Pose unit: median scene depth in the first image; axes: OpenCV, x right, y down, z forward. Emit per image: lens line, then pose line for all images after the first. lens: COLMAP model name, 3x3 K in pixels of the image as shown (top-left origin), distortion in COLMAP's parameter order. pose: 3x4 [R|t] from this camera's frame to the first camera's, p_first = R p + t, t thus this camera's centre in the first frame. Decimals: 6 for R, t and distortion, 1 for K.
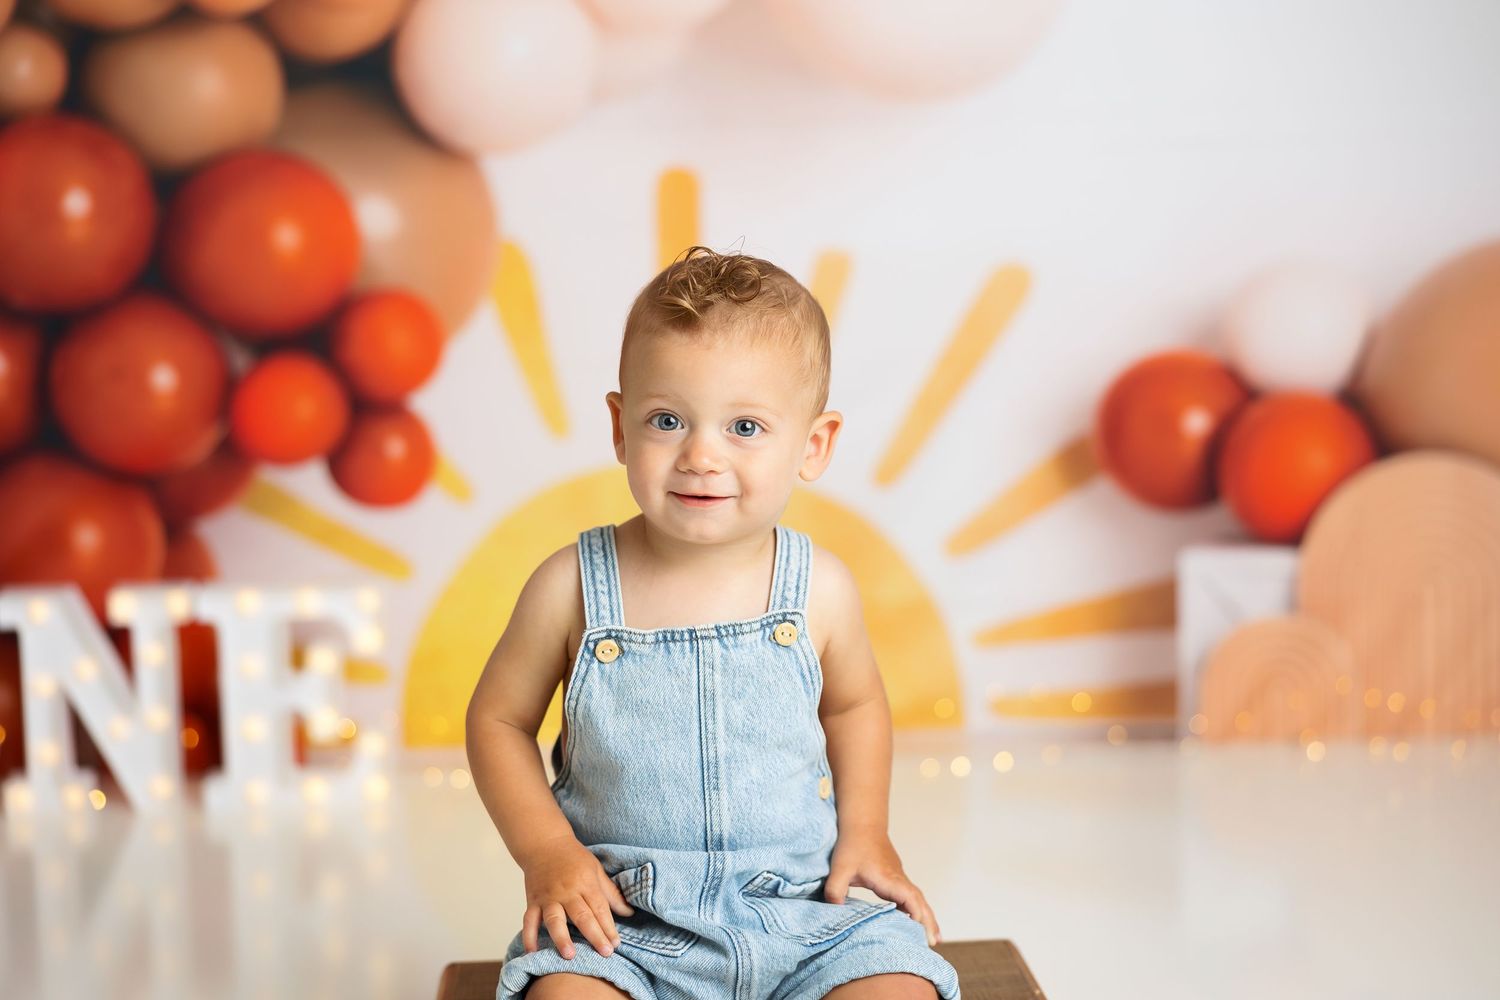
lens RADIAL K [[2837.2, 0, 717.9], [0, 2837.2, 450.7], [0, 0, 1]] dist [0.008740, 0.000000]
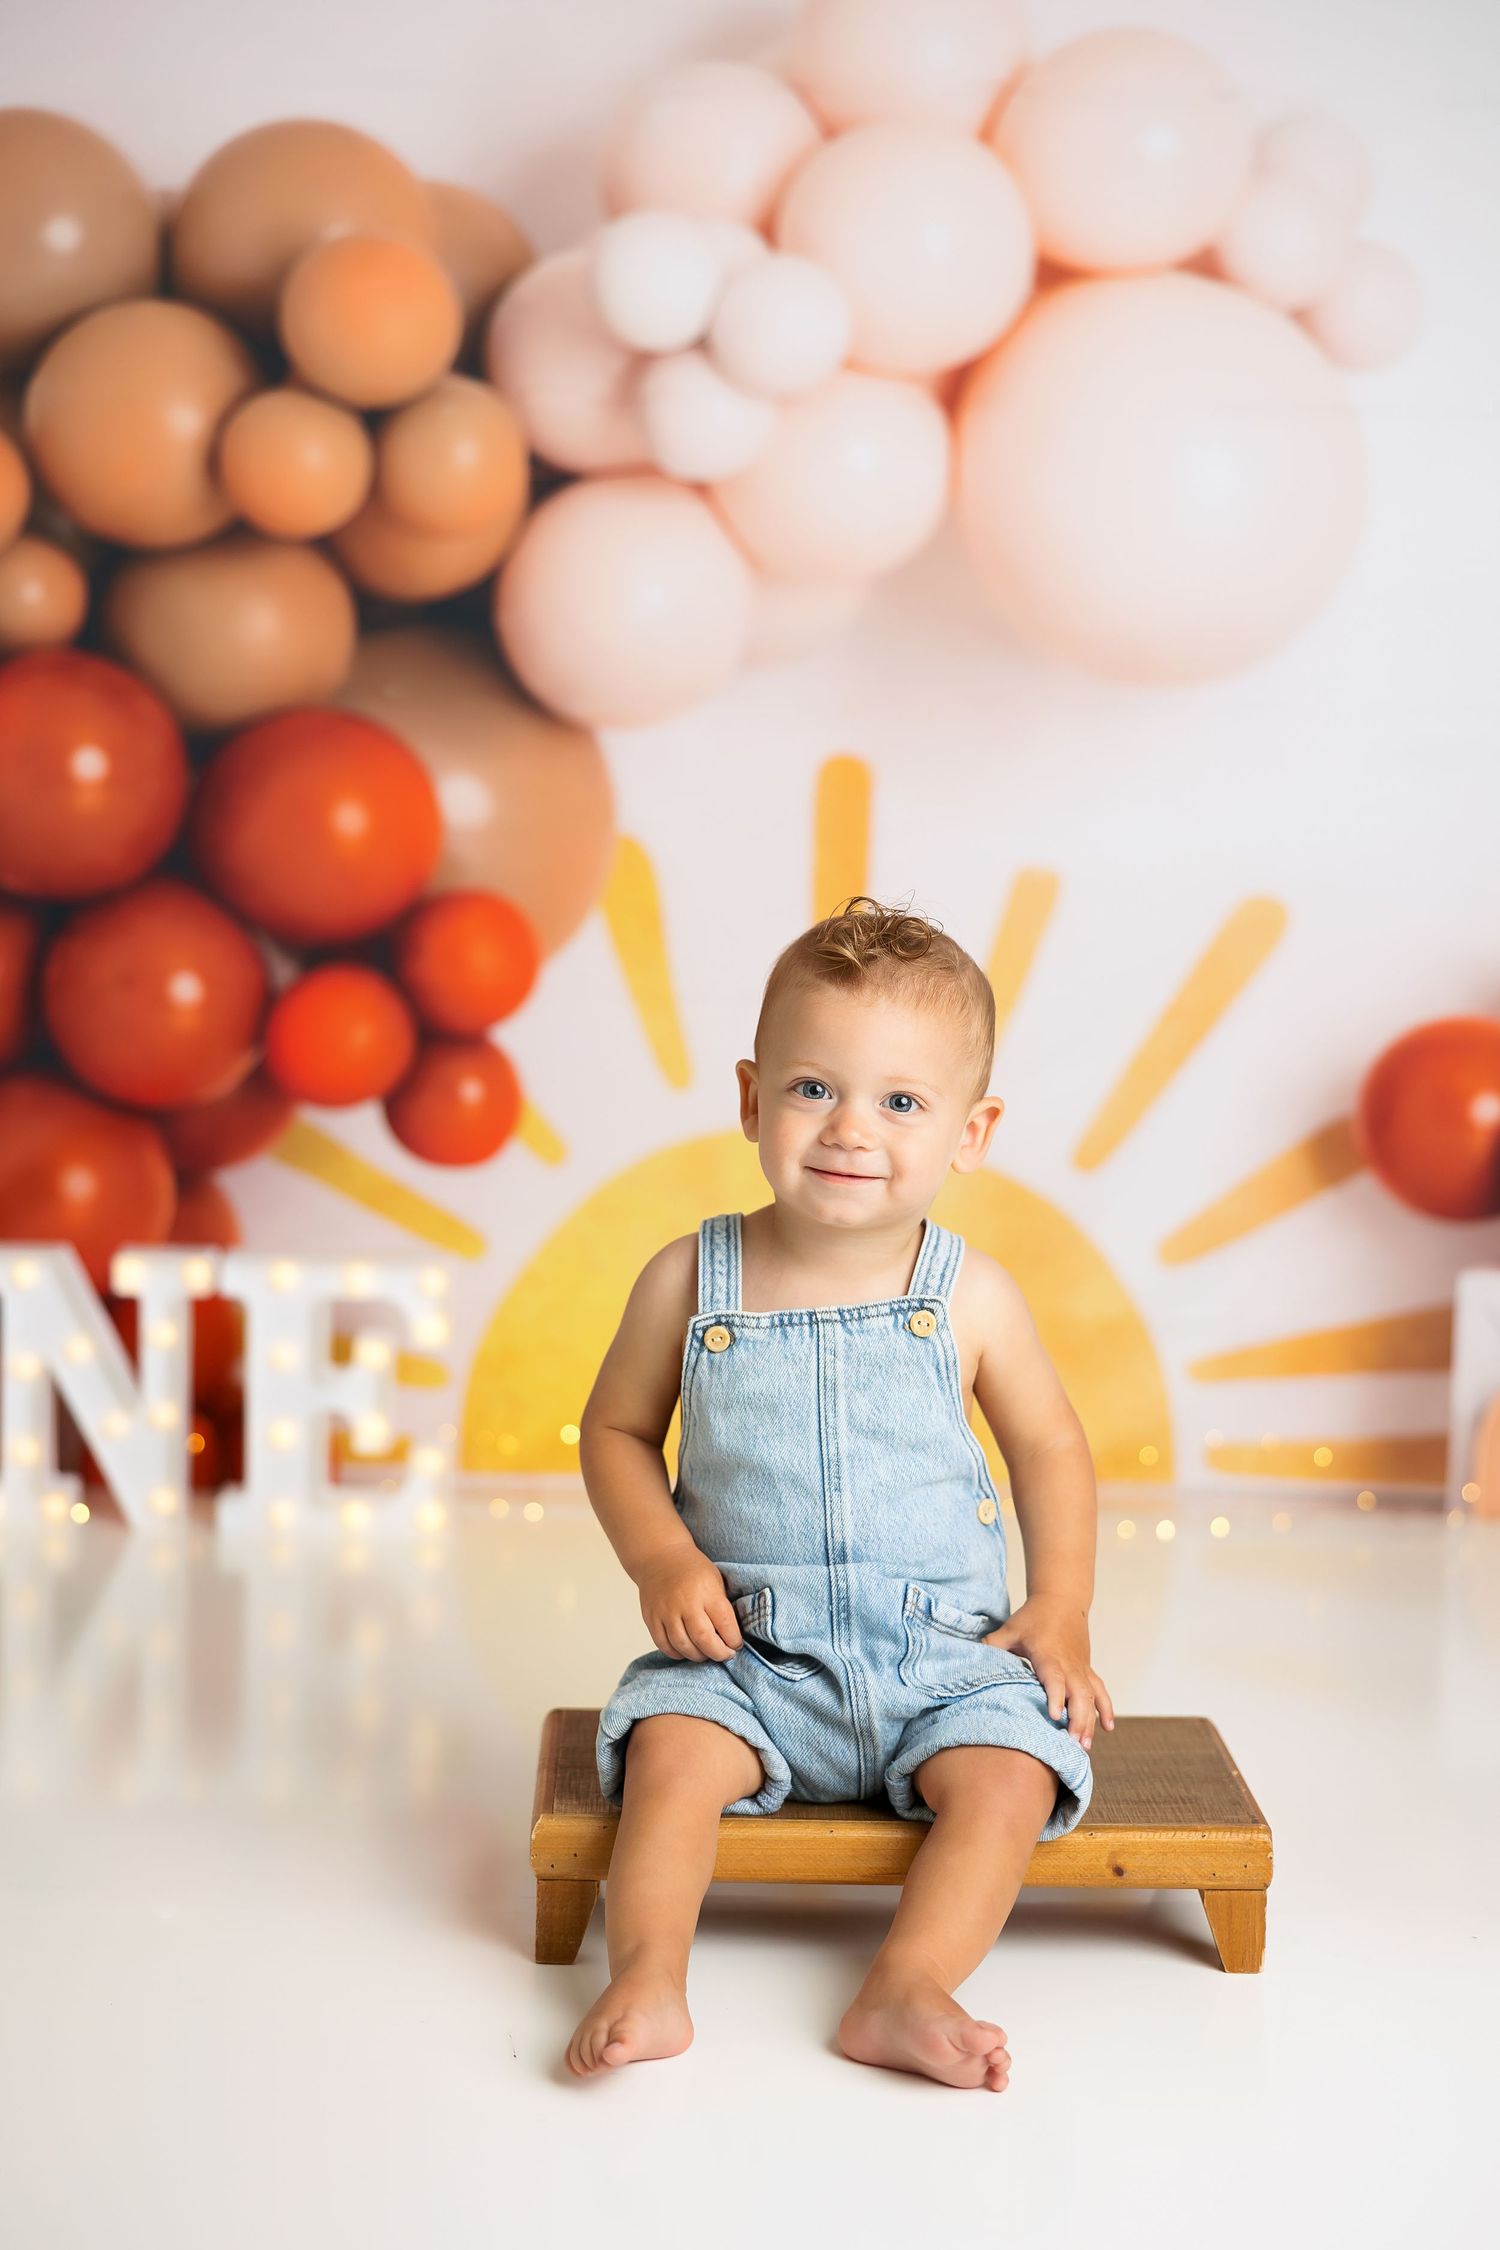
lens RADIAL K [[4255.8, 0, 751.9], [0, 4255.8, 1130.0], [0, 0, 1]] dist [0.008740, 0.000000]
pose [[0.998394, 0.050537, -0.025589, -0.004669], [-0.050324, 0.998693, 0.008908, -0.004773], [0.026006, -0.007606, 0.999633, -0.187580]]
